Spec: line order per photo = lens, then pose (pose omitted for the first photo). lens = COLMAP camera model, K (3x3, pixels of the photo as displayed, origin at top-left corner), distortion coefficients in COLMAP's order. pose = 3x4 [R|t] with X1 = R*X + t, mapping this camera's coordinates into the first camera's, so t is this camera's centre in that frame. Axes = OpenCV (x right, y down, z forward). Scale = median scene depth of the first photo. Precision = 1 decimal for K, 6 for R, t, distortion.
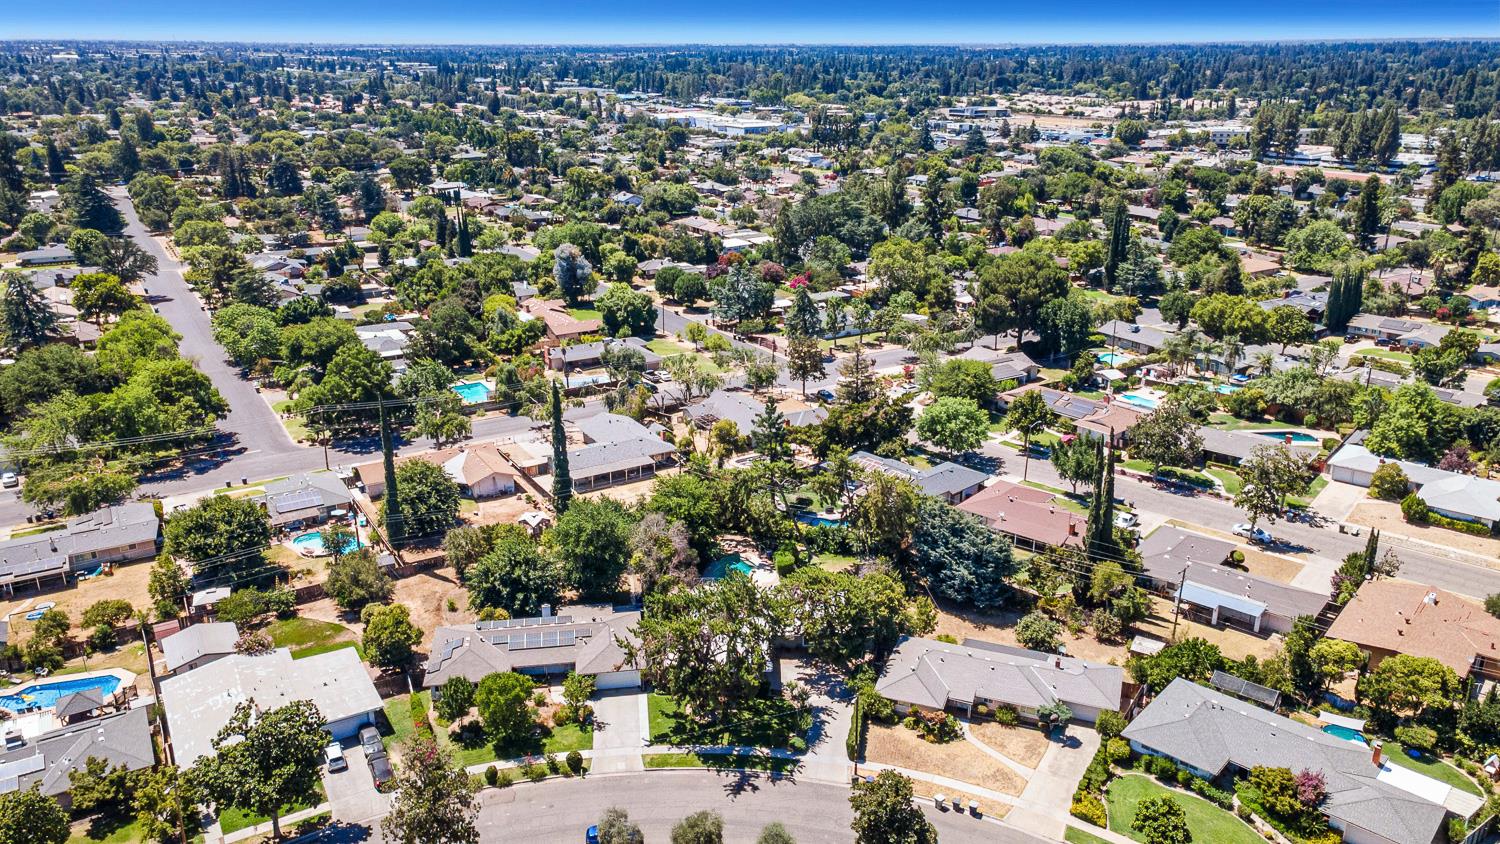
lens RADIAL K [[1084.5, 0, 749.4], [0, 1084.5, 404.0], [0, 0, 1]] dist [0.009263, 0.040885]
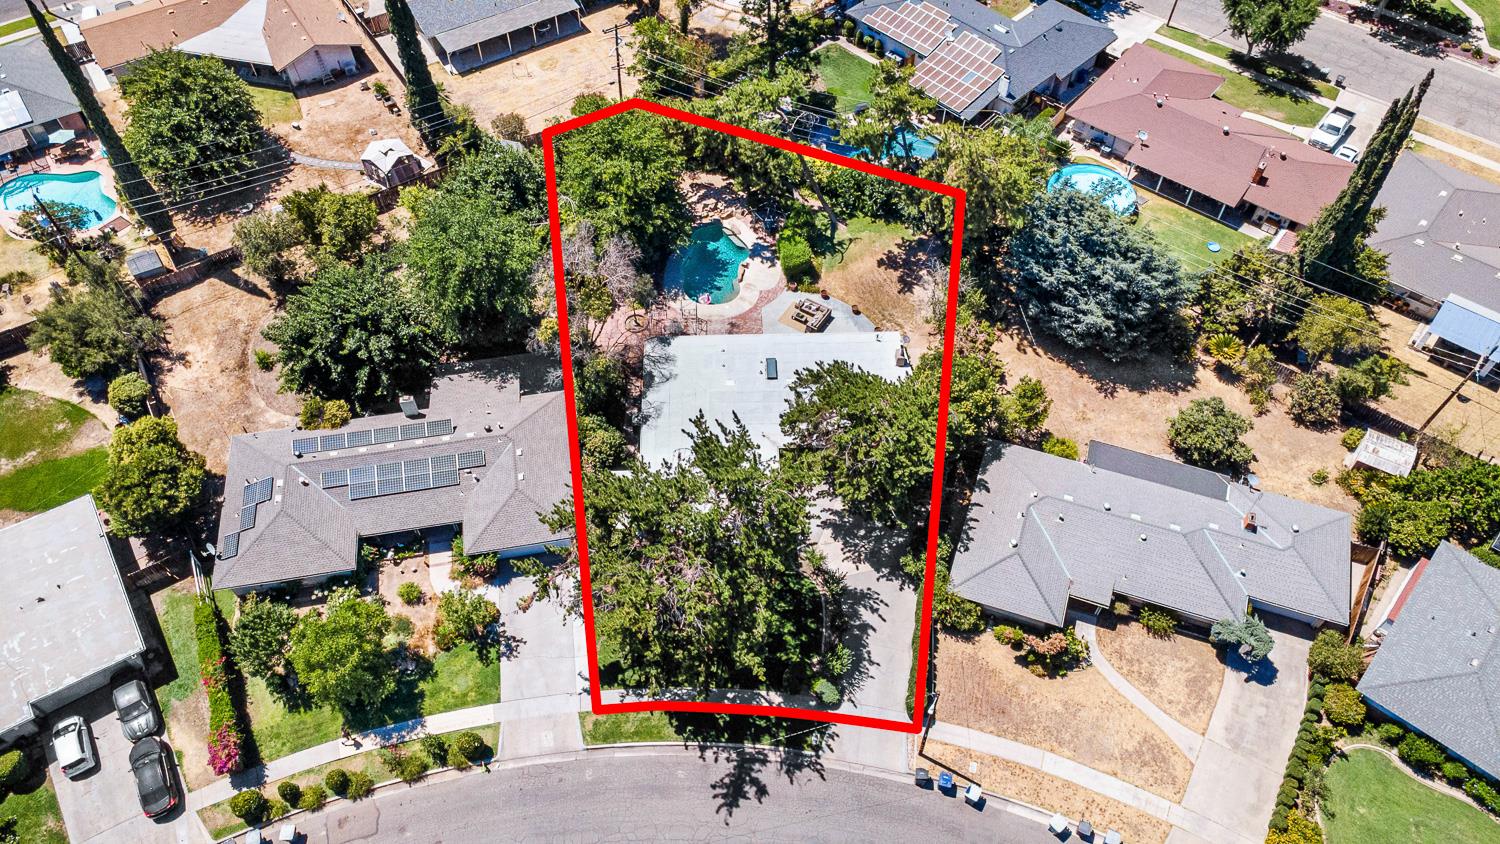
lens RADIAL K [[1084.5, 0, 749.4], [0, 1084.5, 404.0], [0, 0, 1]] dist [0.009263, 0.040885]
pose [[0.999663, -0.022532, 0.012904, -0.004459], [0.011244, 0.823611, 0.567044, -0.172201], [-0.023405, -0.566707, 0.823587, 0.556734]]
